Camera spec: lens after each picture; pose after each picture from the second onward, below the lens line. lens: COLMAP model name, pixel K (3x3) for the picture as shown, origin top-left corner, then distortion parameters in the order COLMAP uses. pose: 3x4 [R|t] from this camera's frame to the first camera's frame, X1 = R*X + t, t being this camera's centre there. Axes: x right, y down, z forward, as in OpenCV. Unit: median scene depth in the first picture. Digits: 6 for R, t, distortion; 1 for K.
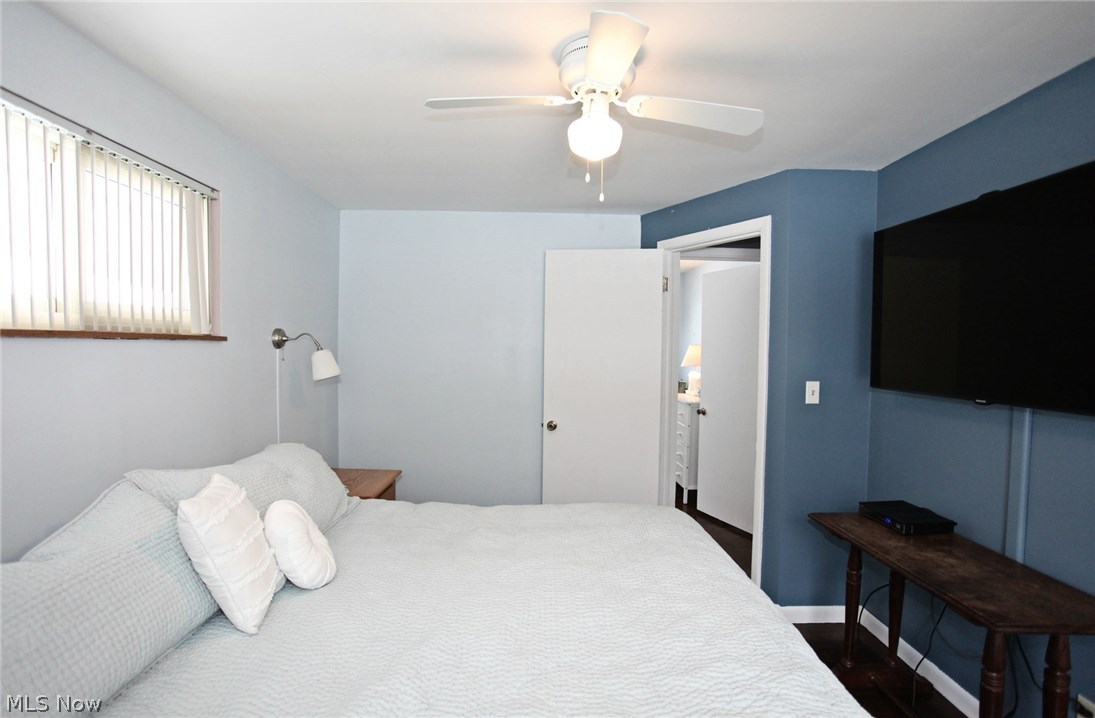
lens RADIAL K [[535.4, 0, 549.1], [0, 535.4, 367.7], [0, 0, 1]] dist [-0.041733, 0.031824]
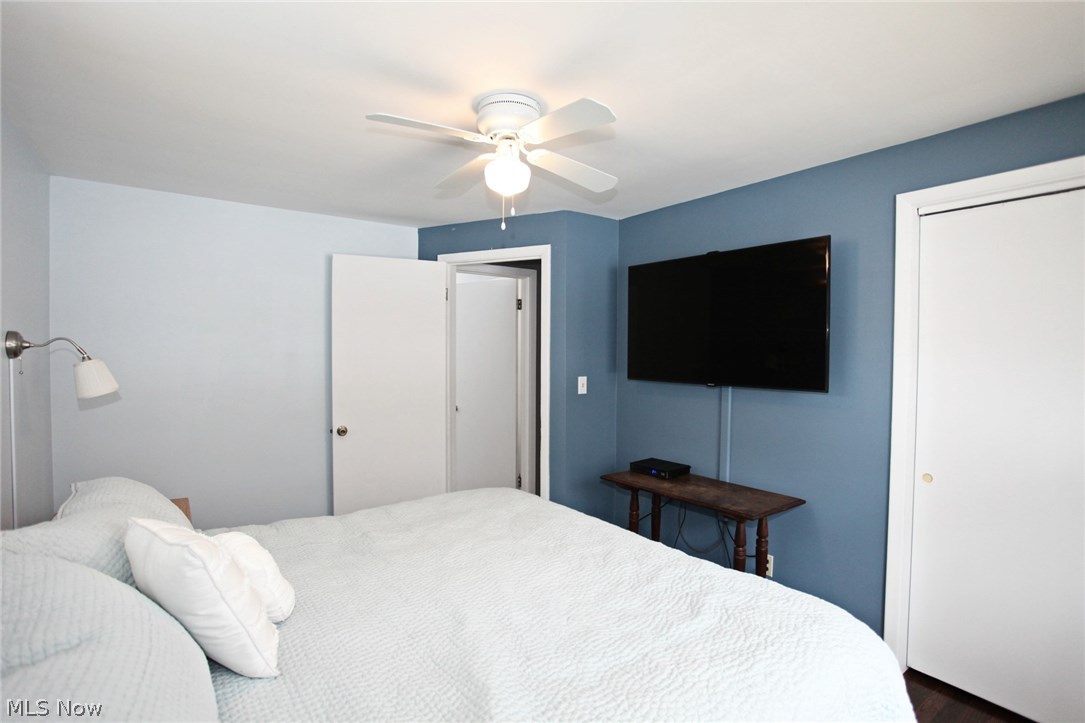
lens RADIAL K [[519.7, 0, 547.0], [0, 519.7, 361.7], [0, 0, 1]] dist [-0.003541, 0.000288]
pose [[0.832079, -0.021196, 0.554252, -0.295301], [0.031098, 0.999481, -0.008463, -0.002557], [-0.553784, 0.024278, 0.832306, -0.006372]]
